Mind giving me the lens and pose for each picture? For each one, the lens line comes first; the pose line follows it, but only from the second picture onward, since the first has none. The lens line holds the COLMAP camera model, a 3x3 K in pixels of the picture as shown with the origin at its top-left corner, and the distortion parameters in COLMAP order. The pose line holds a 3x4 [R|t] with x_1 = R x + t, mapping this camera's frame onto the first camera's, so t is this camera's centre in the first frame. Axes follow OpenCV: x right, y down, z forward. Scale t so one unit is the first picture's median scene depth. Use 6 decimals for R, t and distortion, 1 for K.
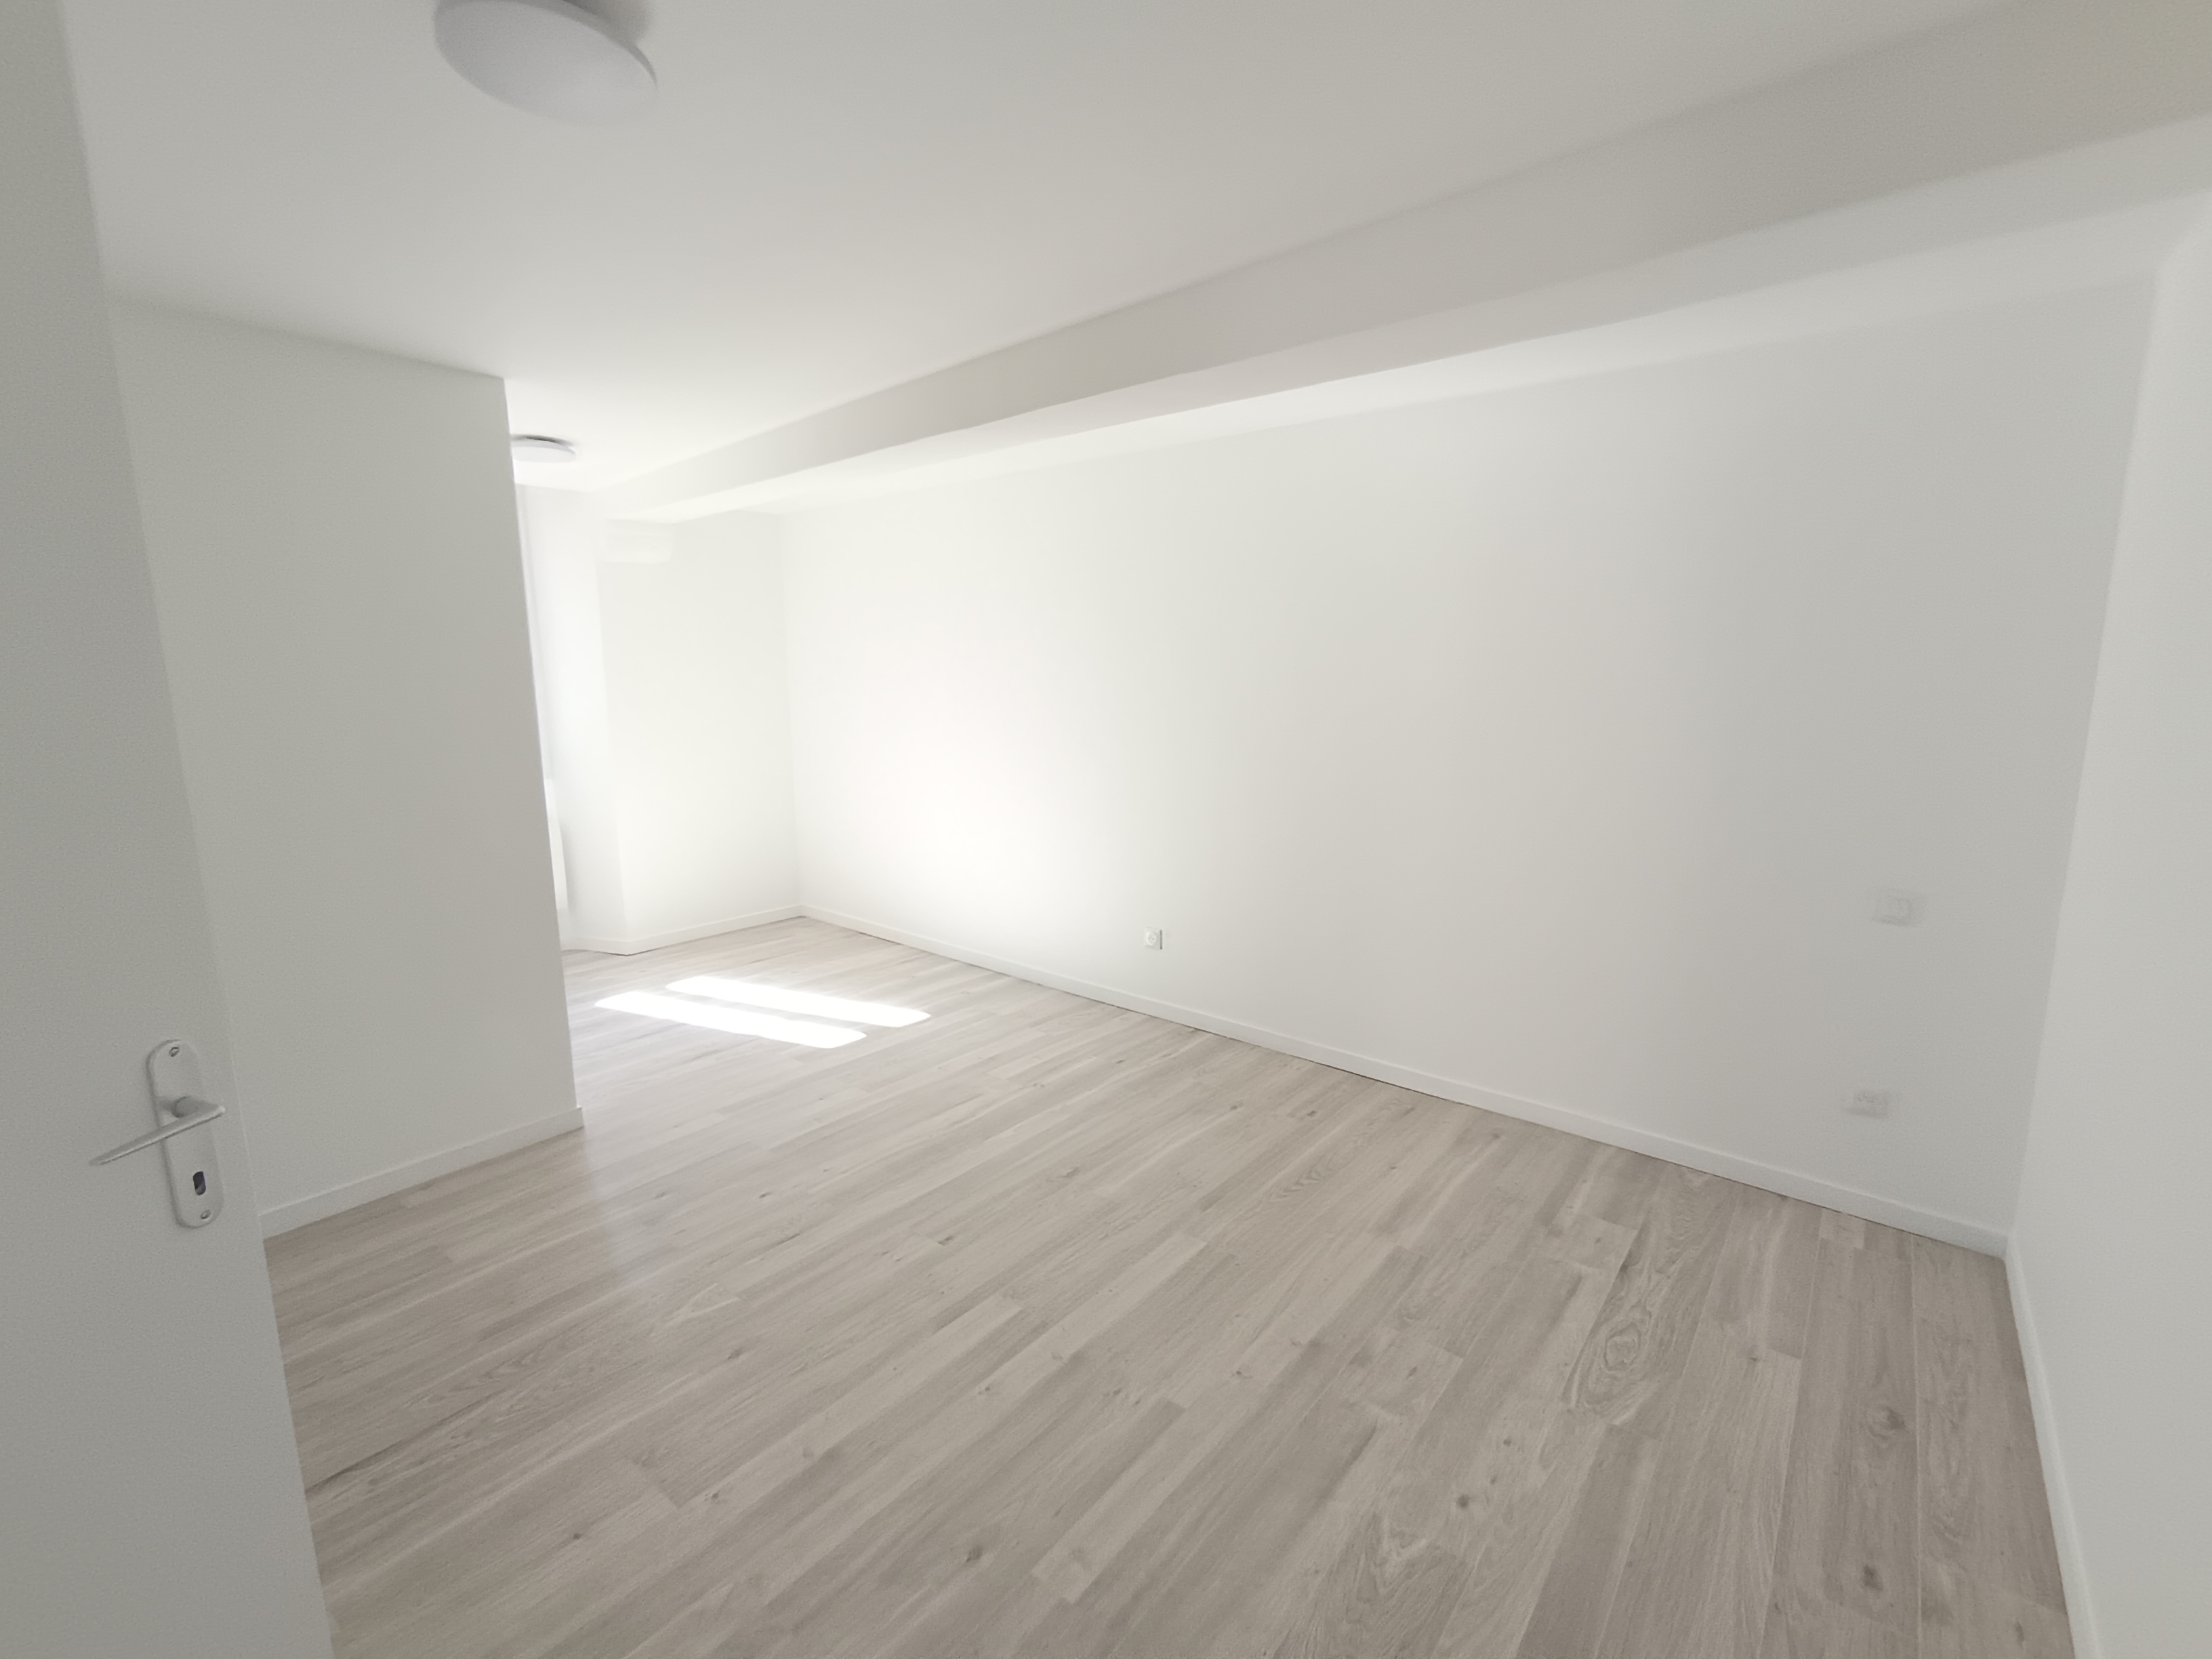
lens RADIAL K [[1005.1, 0, 1106.0], [0, 1005.1, 829.5], [0, 0, 1]] dist [-0.042944, 0.034794]
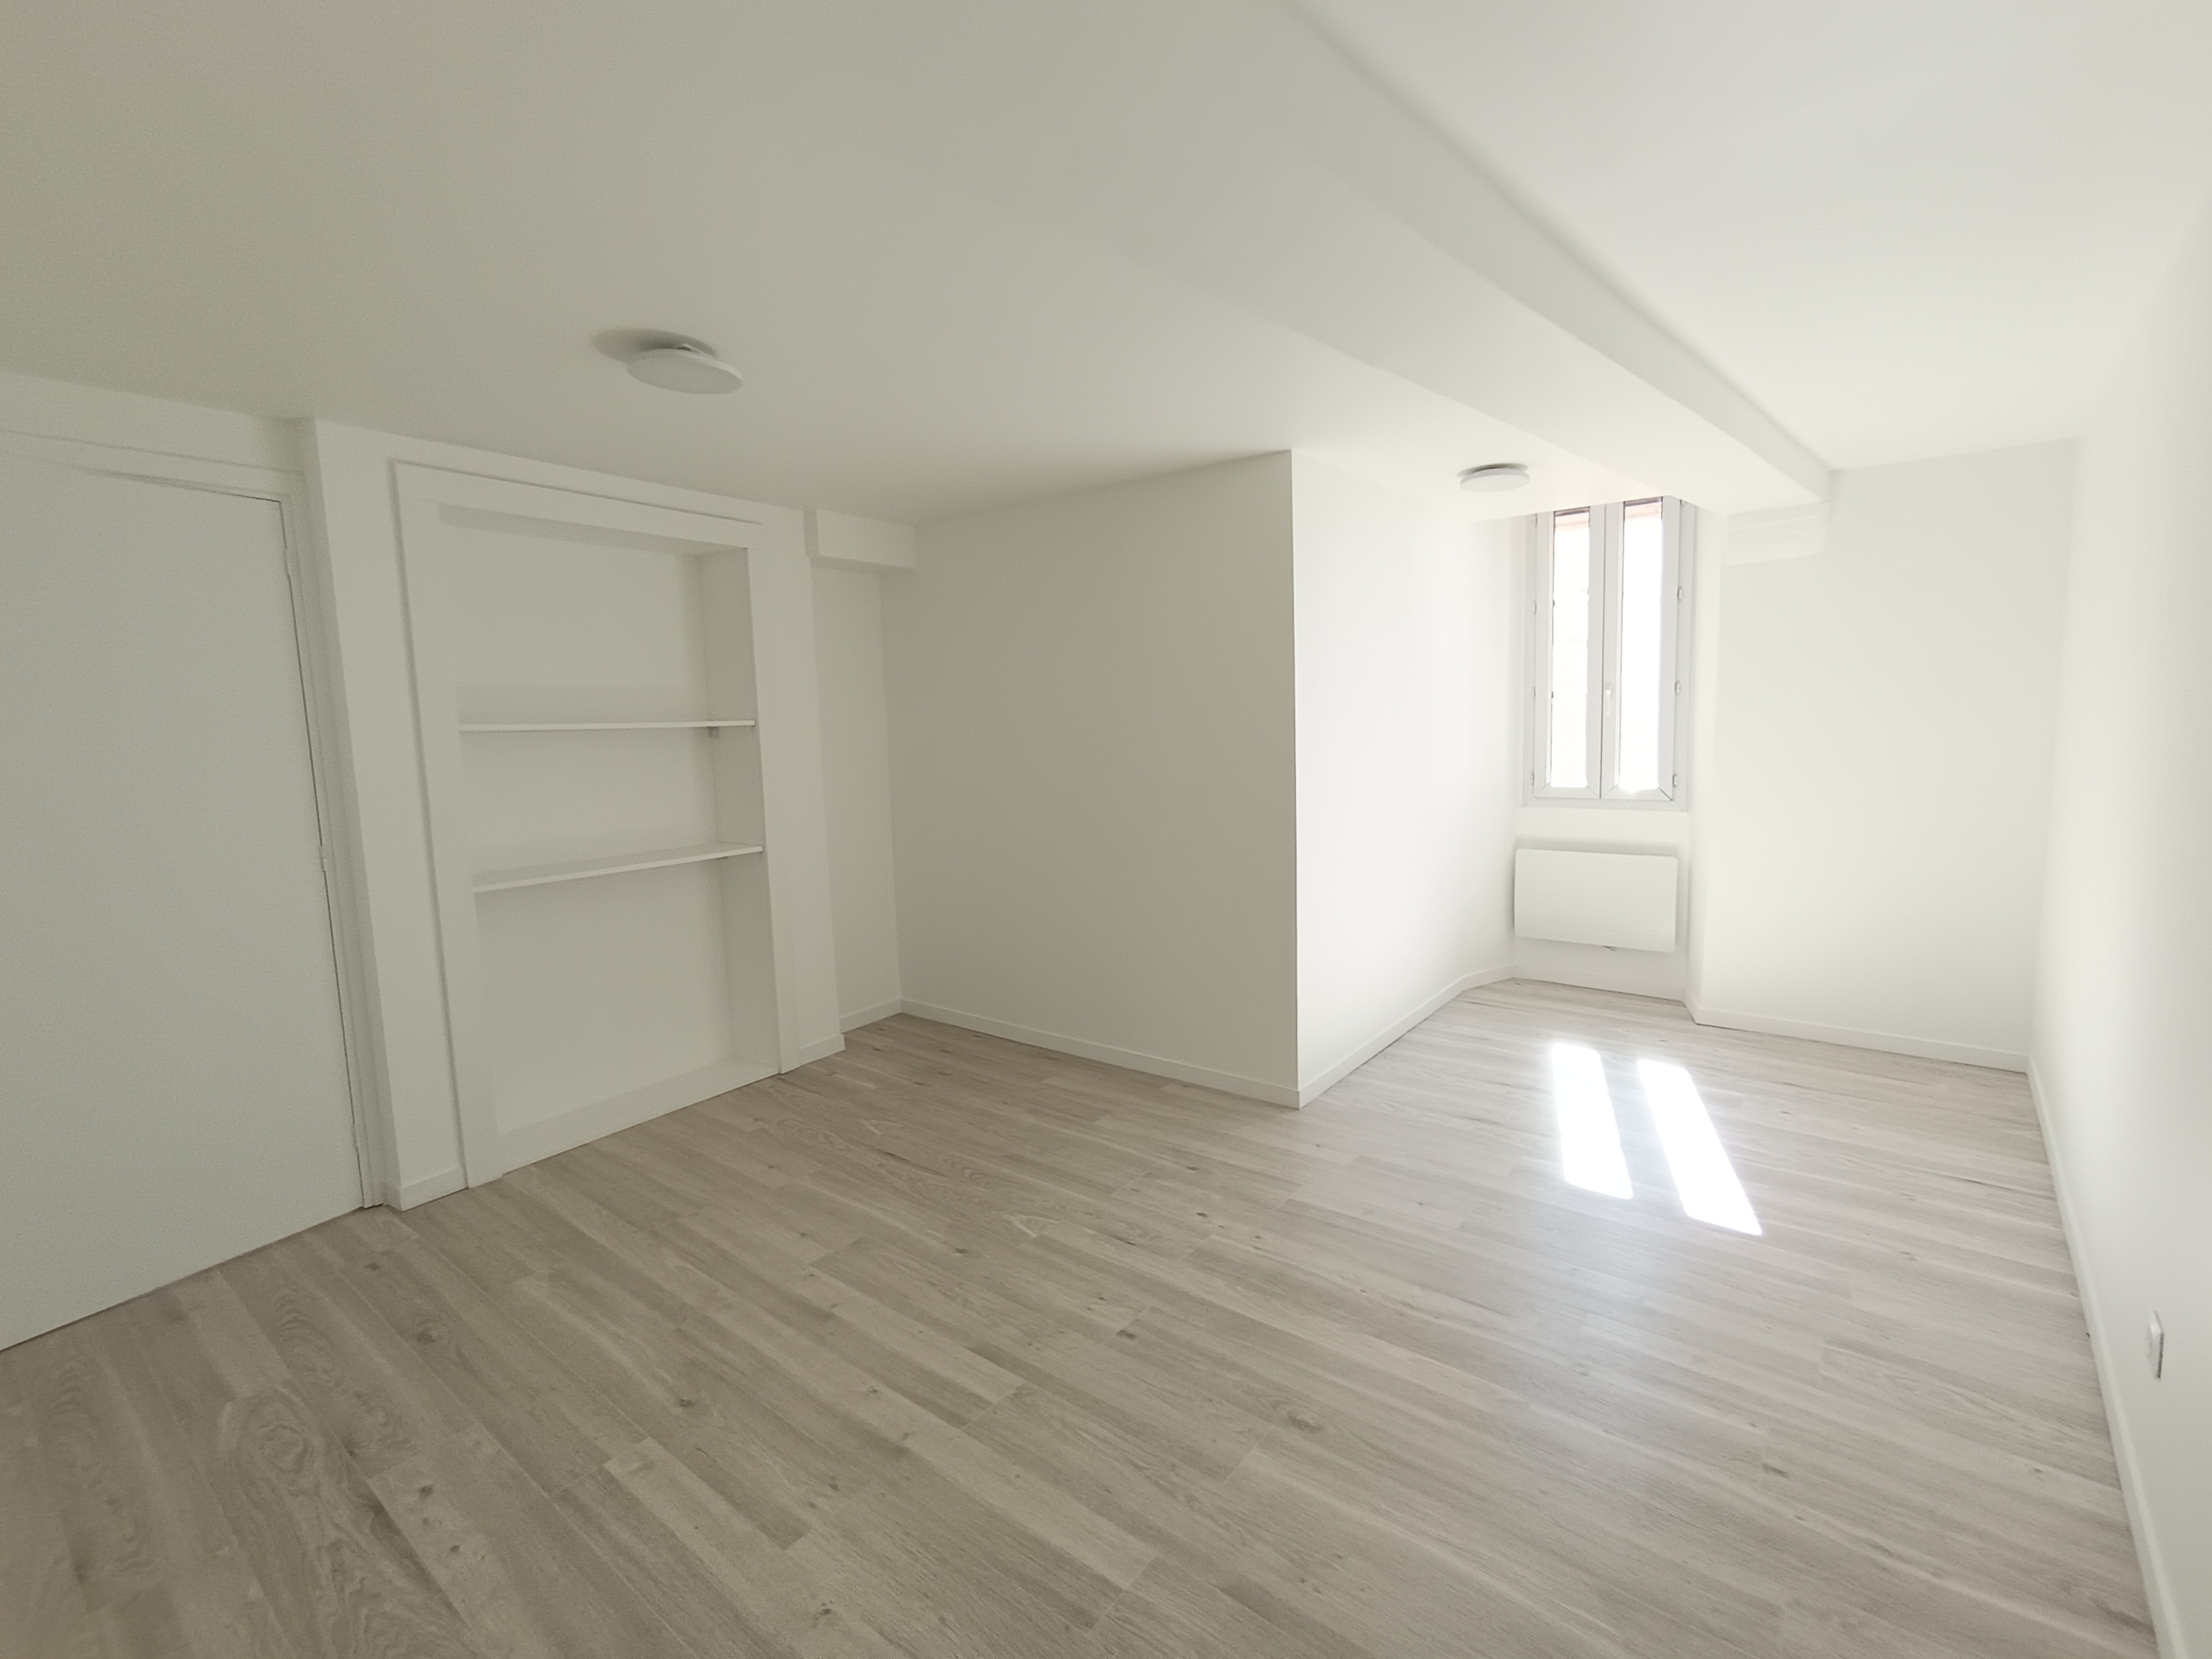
lens RADIAL K [[1005.1, 0, 1106.0], [0, 1005.1, 829.5], [0, 0, 1]] dist [-0.042944, 0.034794]
pose [[0.001383, 0.112675, -0.993631, 0.631617], [-0.137685, 0.984190, 0.111413, -0.114448], [0.990475, 0.136654, 0.016874, 0.868811]]
